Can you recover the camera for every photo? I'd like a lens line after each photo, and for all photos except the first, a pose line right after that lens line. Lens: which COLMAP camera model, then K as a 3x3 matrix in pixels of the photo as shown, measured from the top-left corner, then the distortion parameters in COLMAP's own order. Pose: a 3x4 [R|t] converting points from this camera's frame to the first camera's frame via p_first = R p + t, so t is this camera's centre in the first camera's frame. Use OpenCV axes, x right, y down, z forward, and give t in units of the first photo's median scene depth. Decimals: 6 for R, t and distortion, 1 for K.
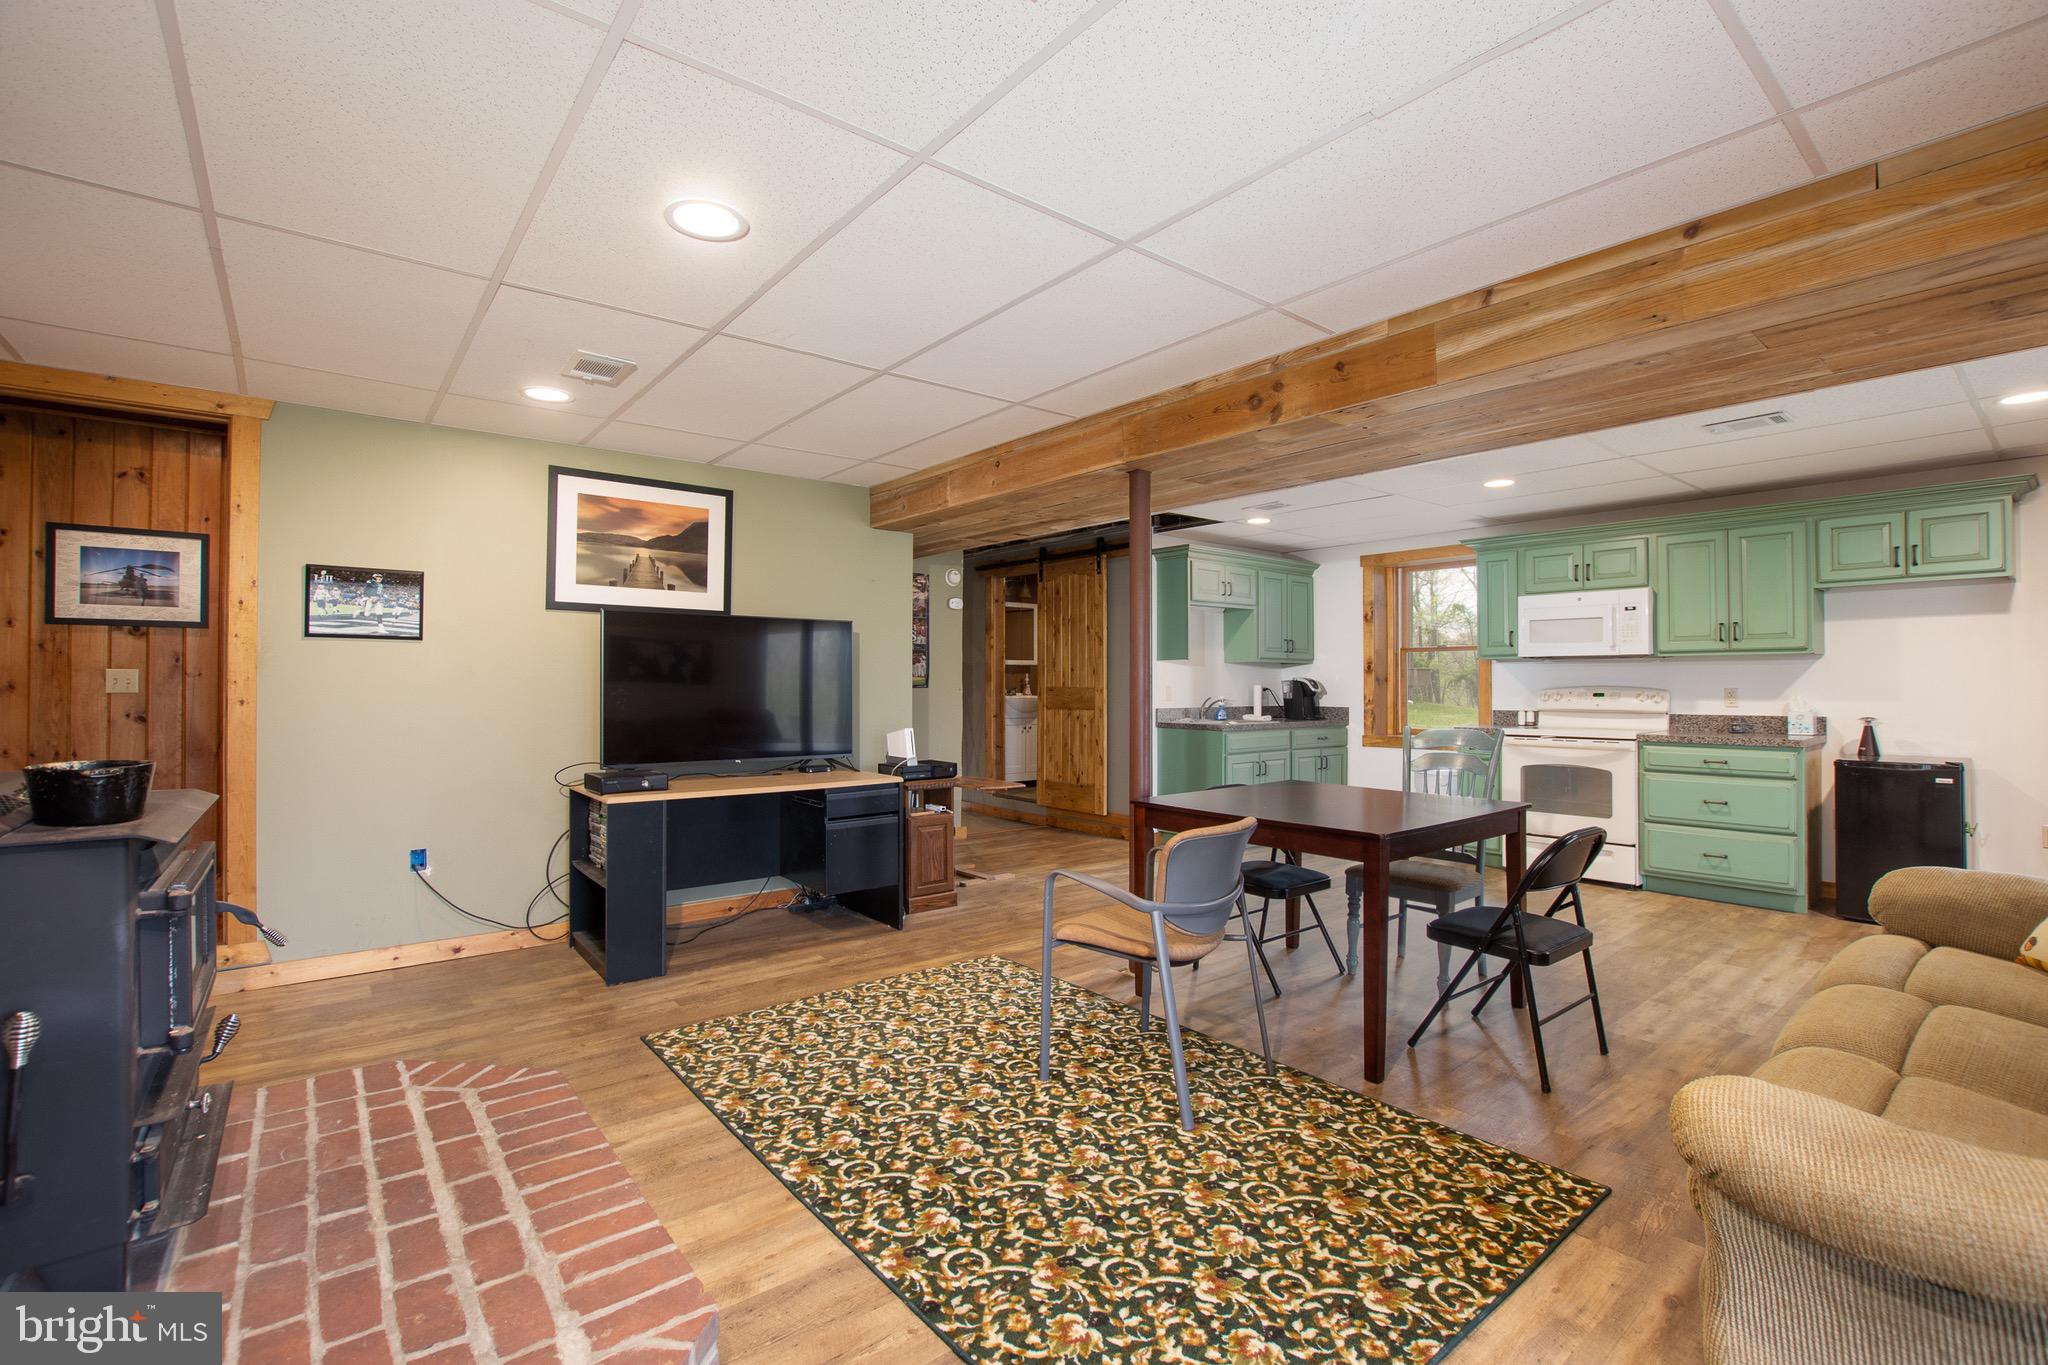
lens RADIAL K [[913.1, 0, 1057.1], [0, 913.1, 672.3], [0, 0, 1]] dist [-0.037639, 0.006053]
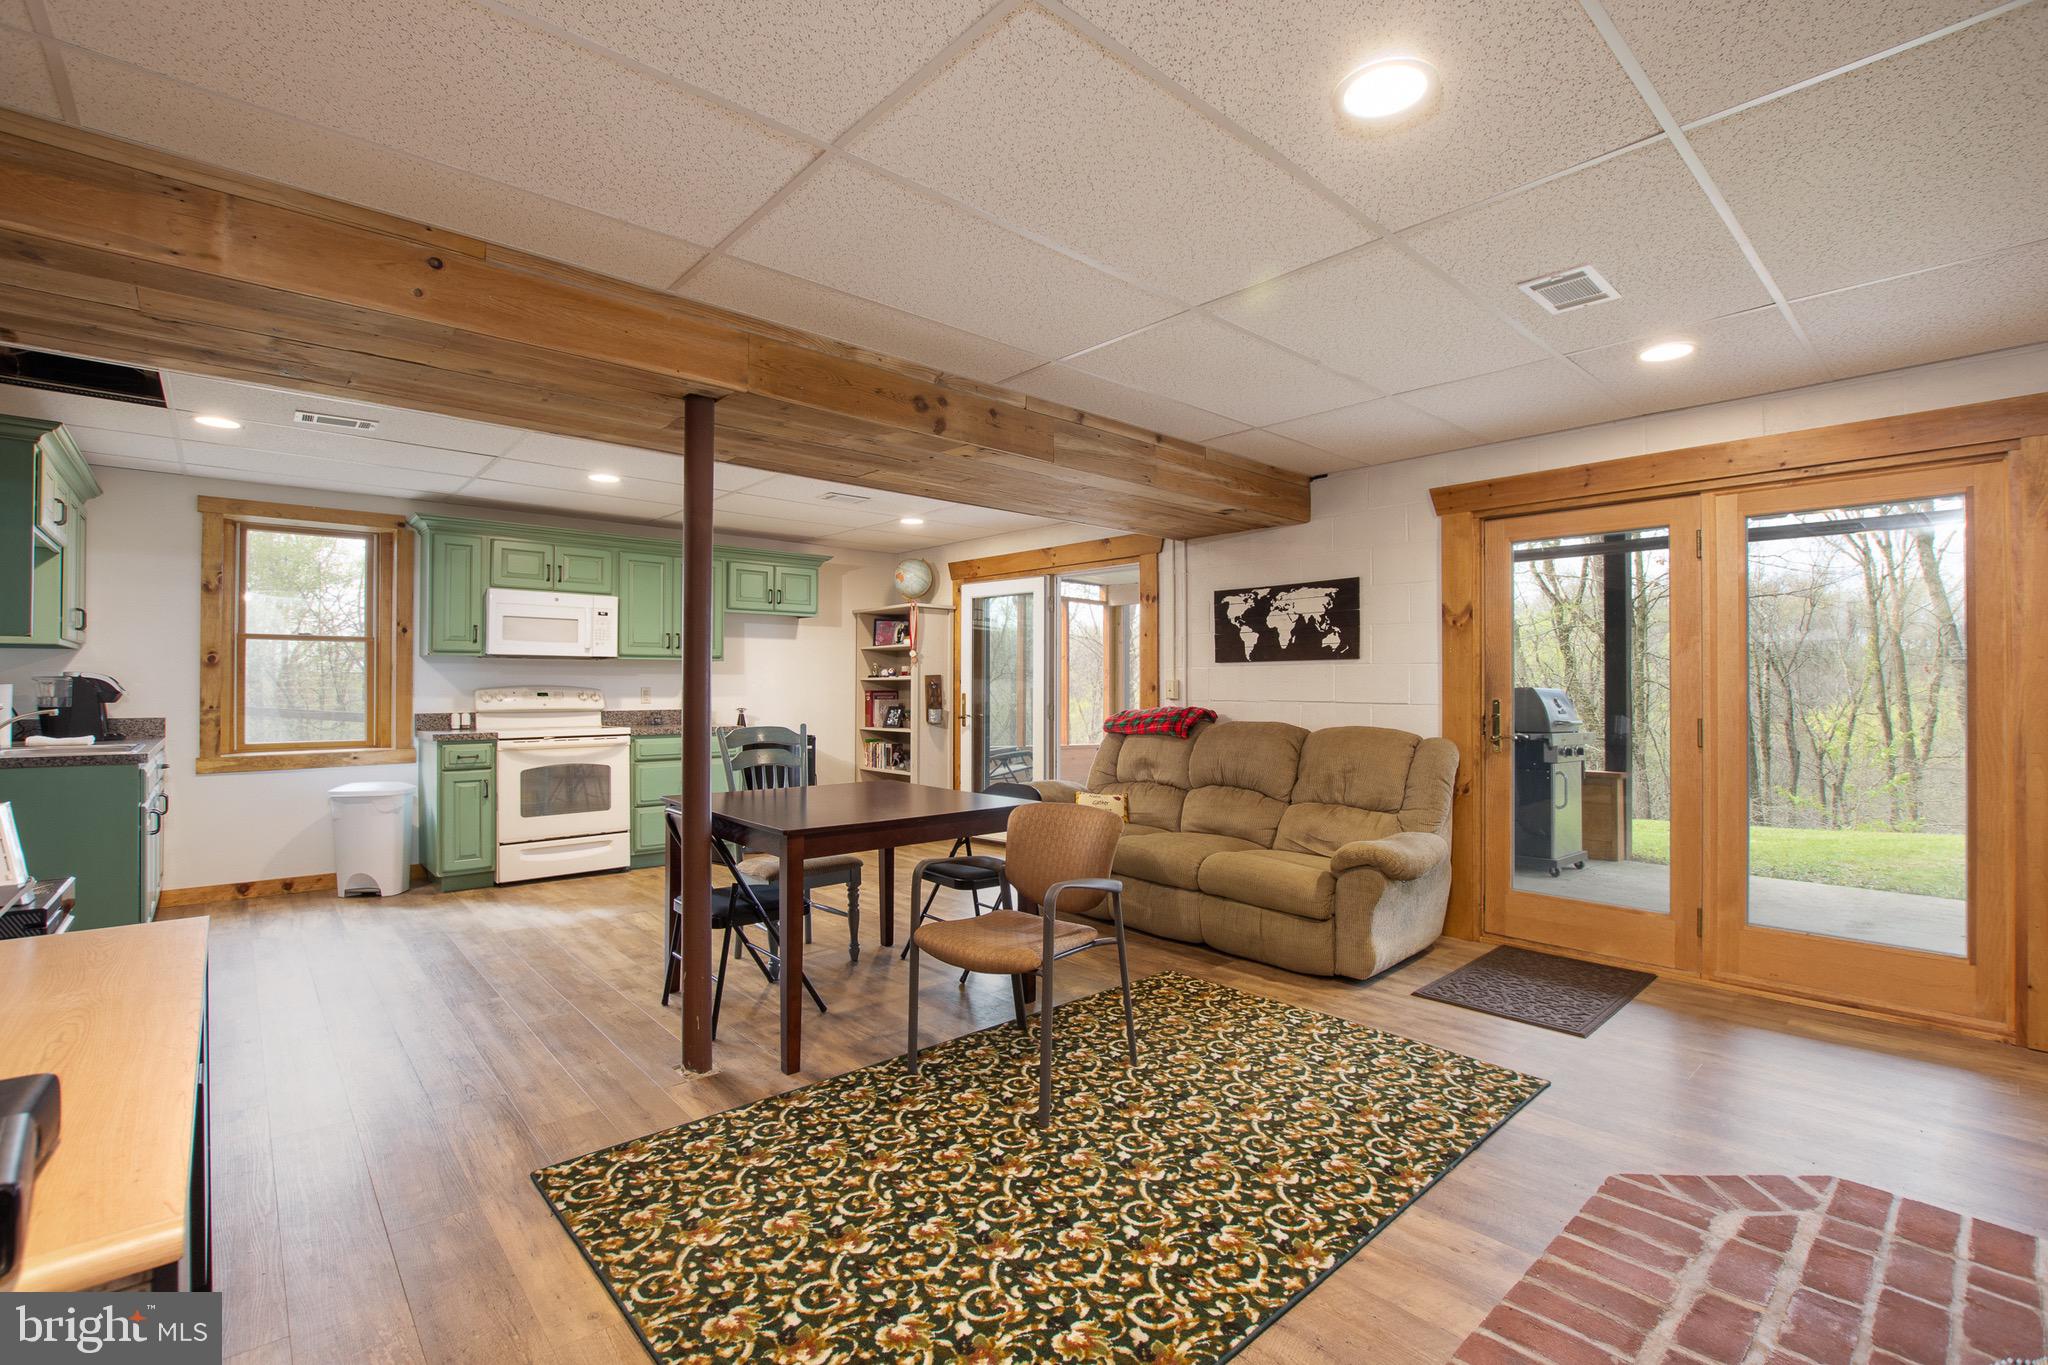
lens RADIAL K [[913.1, 0, 1020.0], [0, 913.1, 666.8], [0, 0, 1]] dist [-0.037639, 0.006053]
pose [[-0.030093, 0.018688, 0.999372, -0.518440], [-0.012877, 0.999735, -0.019082, 0.007902], [-0.999464, -0.013443, -0.029844, 0.598875]]
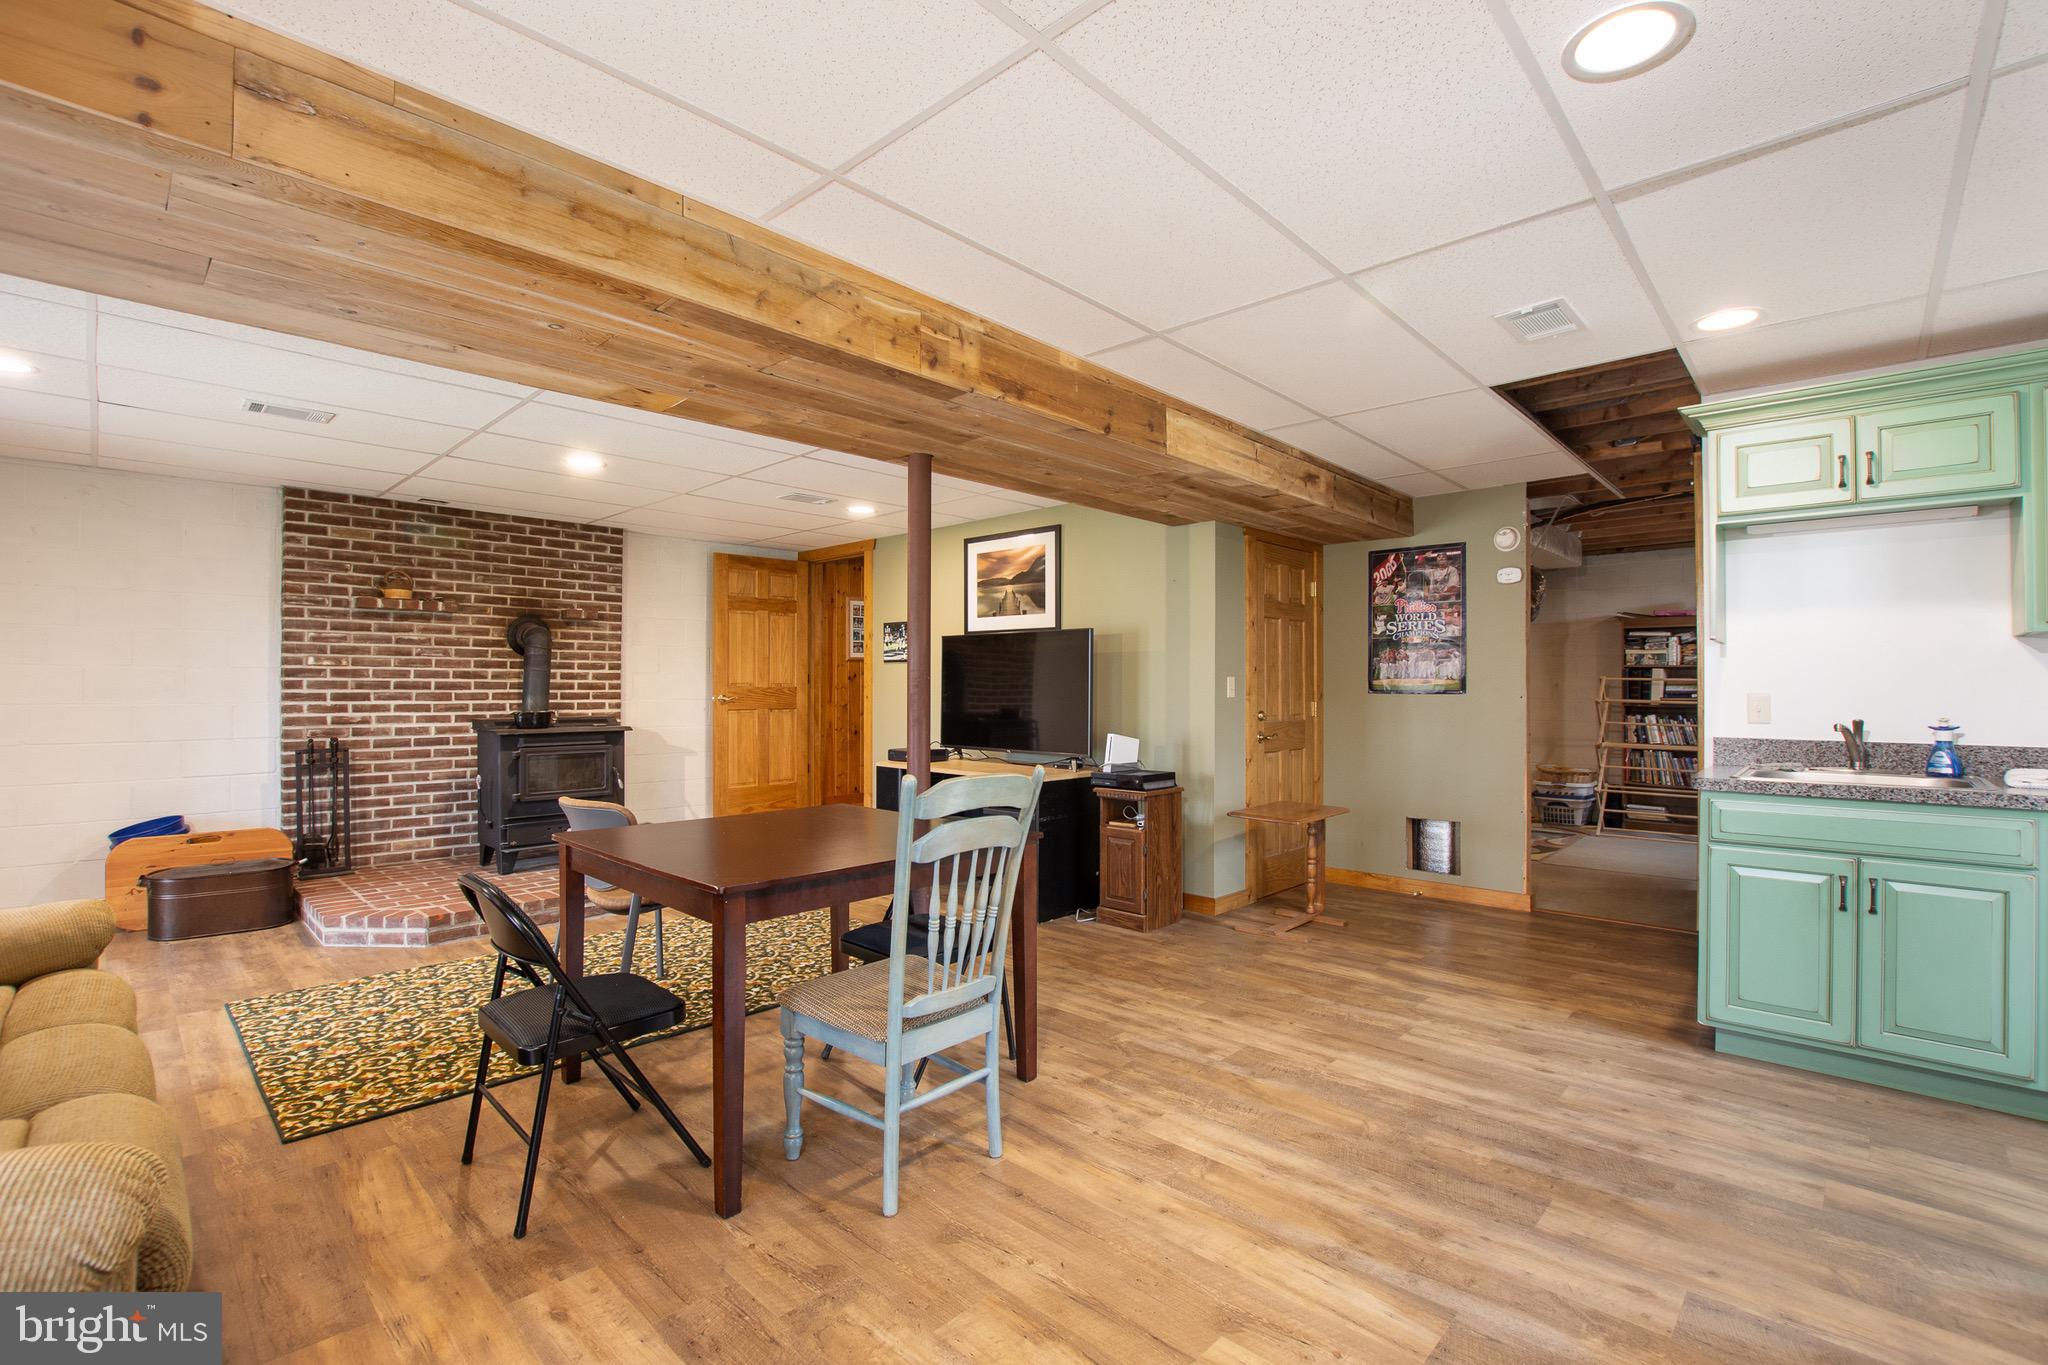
lens RADIAL K [[913.1, 0, 1006.2], [0, 913.1, 680.5], [0, 0, 1]] dist [-0.037639, 0.006053]
pose [[0.103136, -0.006759, -0.994644, 0.797487], [0.009485, 0.999938, -0.005812, 0.009414], [0.994622, -0.008834, 0.103193, 0.784587]]
